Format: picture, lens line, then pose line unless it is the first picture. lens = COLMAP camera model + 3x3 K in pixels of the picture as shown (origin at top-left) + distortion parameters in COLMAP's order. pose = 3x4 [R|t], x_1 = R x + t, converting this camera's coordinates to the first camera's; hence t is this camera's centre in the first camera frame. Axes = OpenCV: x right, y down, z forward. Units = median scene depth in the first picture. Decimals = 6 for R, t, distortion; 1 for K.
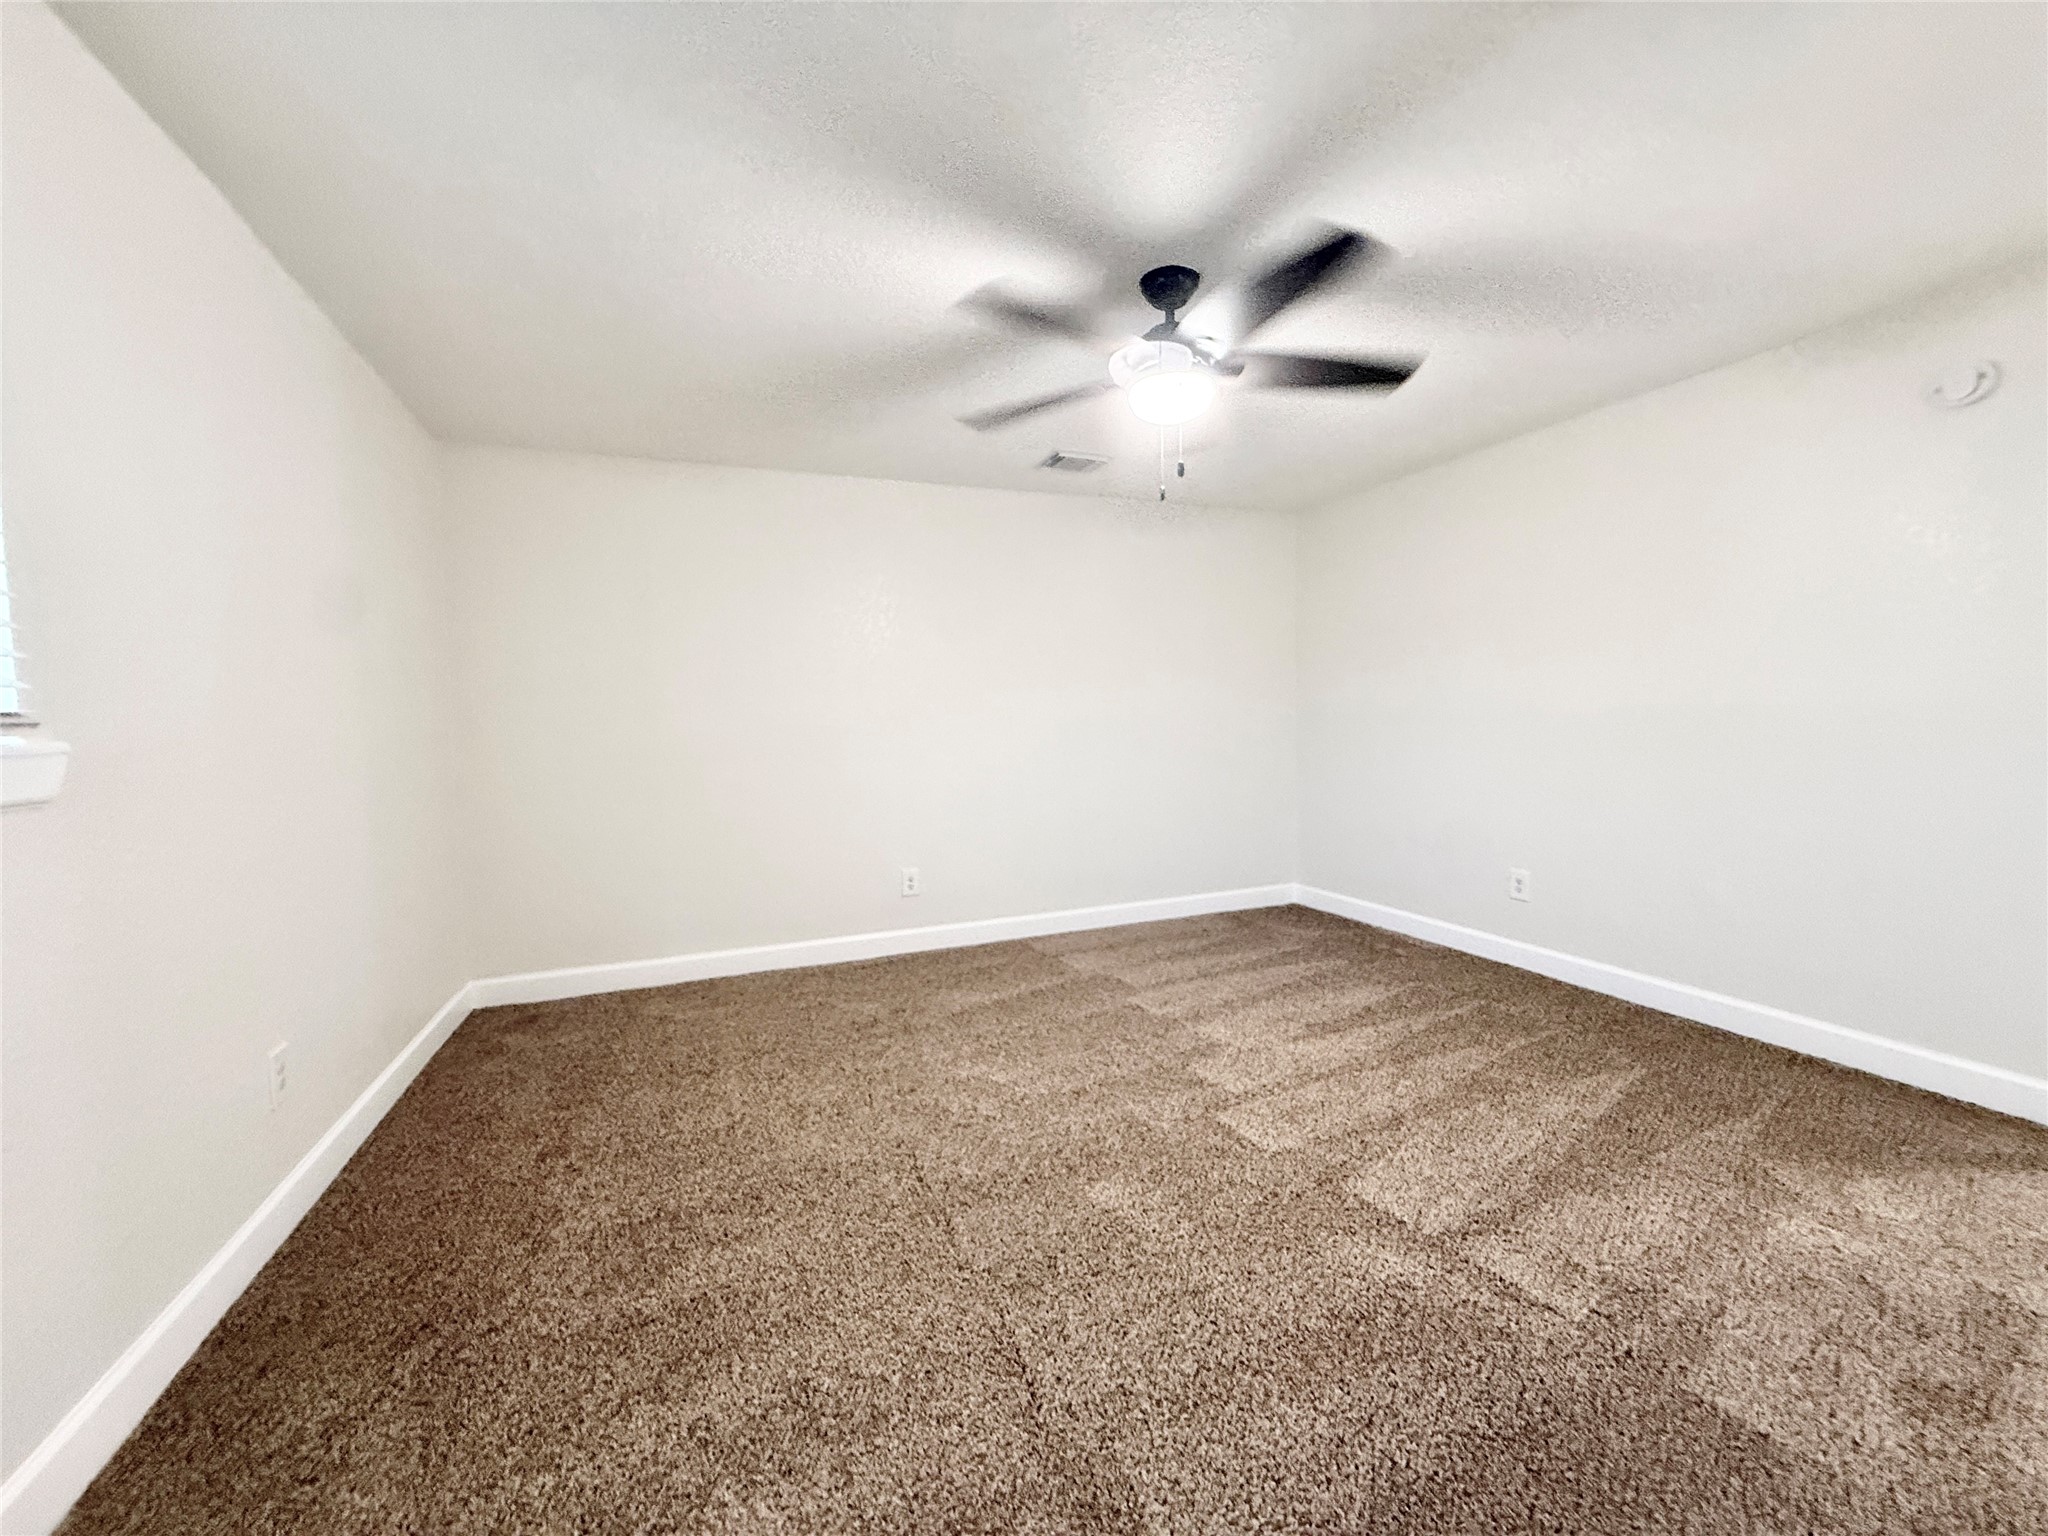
lens RADIAL K [[815.8, 0, 1012.3], [0, 815.8, 752.5], [0, 0, 1]] dist [-0.001448, 0.001048]
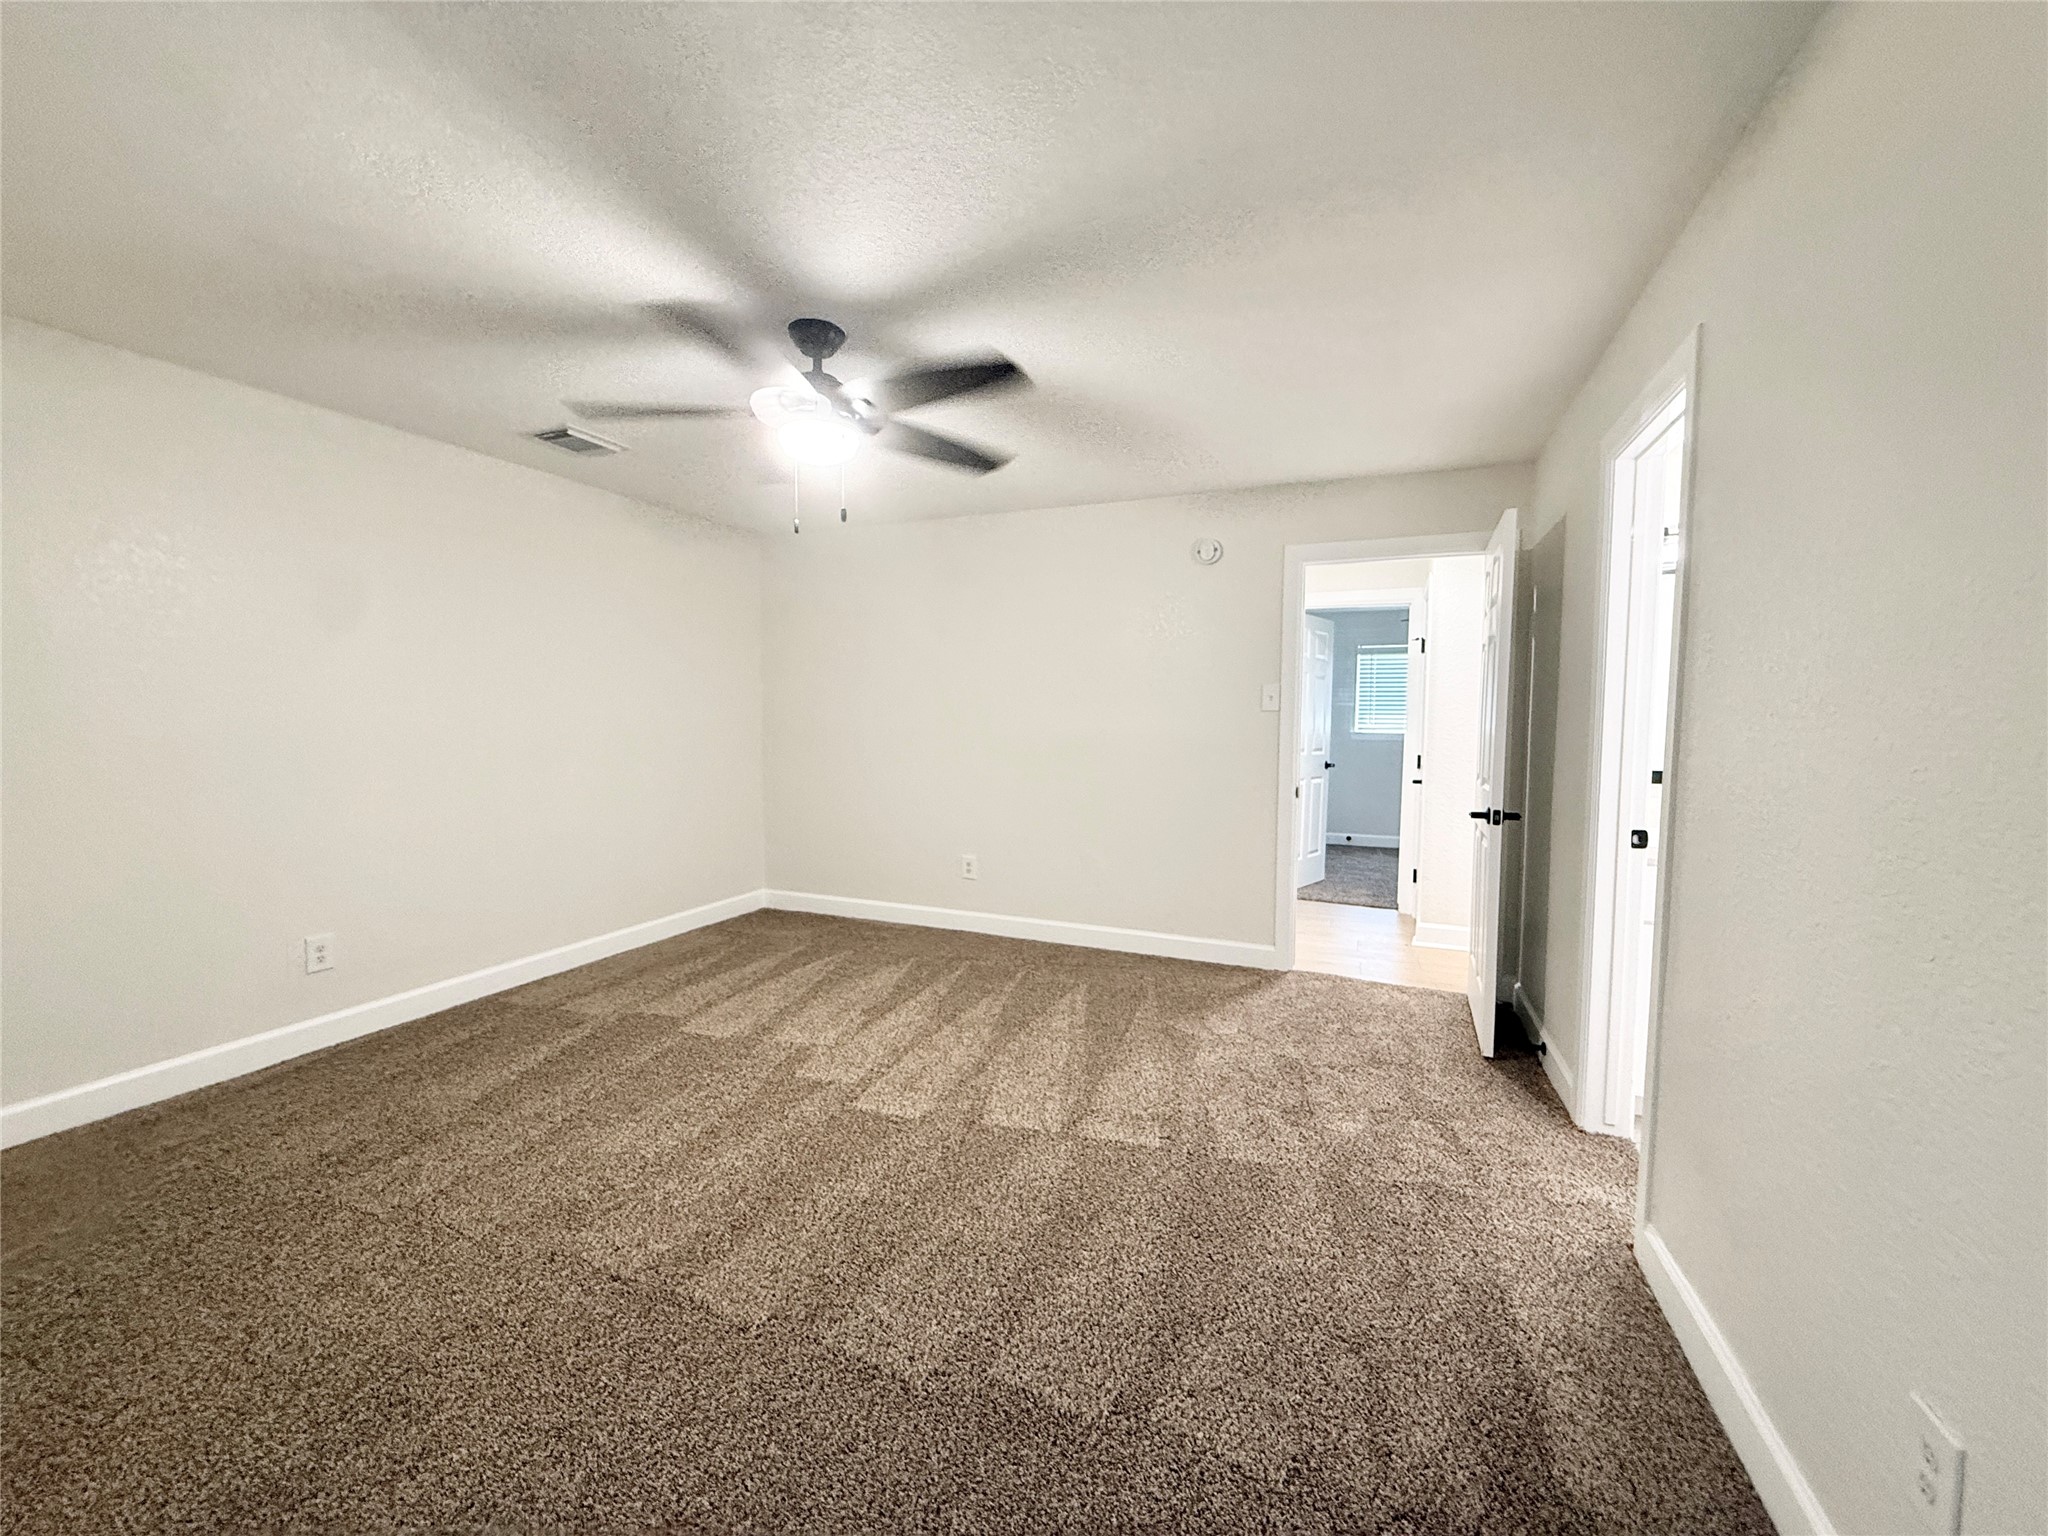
lens RADIAL K [[815.8, 0, 1011.8], [0, 815.8, 760.0], [0, 0, 1]] dist [-0.001448, 0.001048]
pose [[0.703188, -0.013913, 0.710867, -0.389417], [0.007683, 0.999899, 0.011969, -0.034011], [-0.710962, -0.002955, 0.703224, 0.080349]]
